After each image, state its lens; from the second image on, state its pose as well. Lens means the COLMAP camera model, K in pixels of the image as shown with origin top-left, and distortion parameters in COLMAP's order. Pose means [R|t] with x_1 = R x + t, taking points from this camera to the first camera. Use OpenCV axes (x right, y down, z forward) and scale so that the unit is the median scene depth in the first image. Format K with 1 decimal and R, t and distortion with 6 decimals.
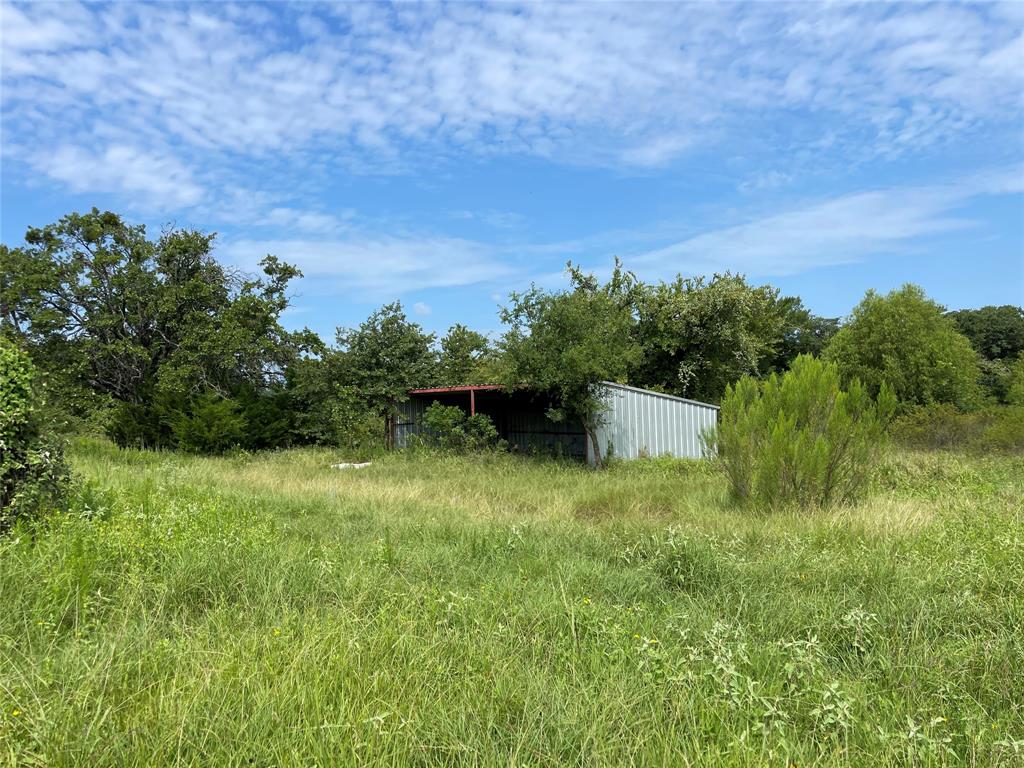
lens RADIAL K [[768.9, 0, 513.9], [0, 768.9, 382.2], [0, 0, 1]] dist [0.058197, -0.078952]
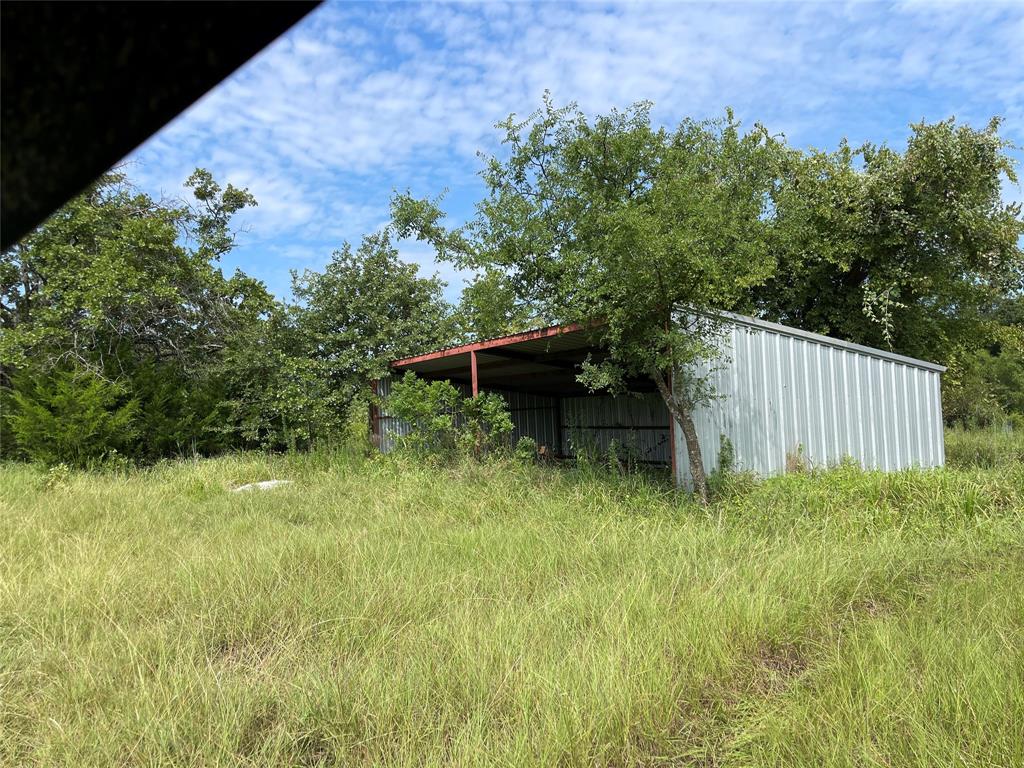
lens RADIAL K [[768.9, 0, 513.9], [0, 768.9, 382.2], [0, 0, 1]] dist [0.058197, -0.078952]
pose [[0.990330, -0.021822, -0.137005, 0.044600], [0.021067, 0.999754, -0.006952, 0.031495], [0.137123, 0.003999, 0.990546, 0.366641]]
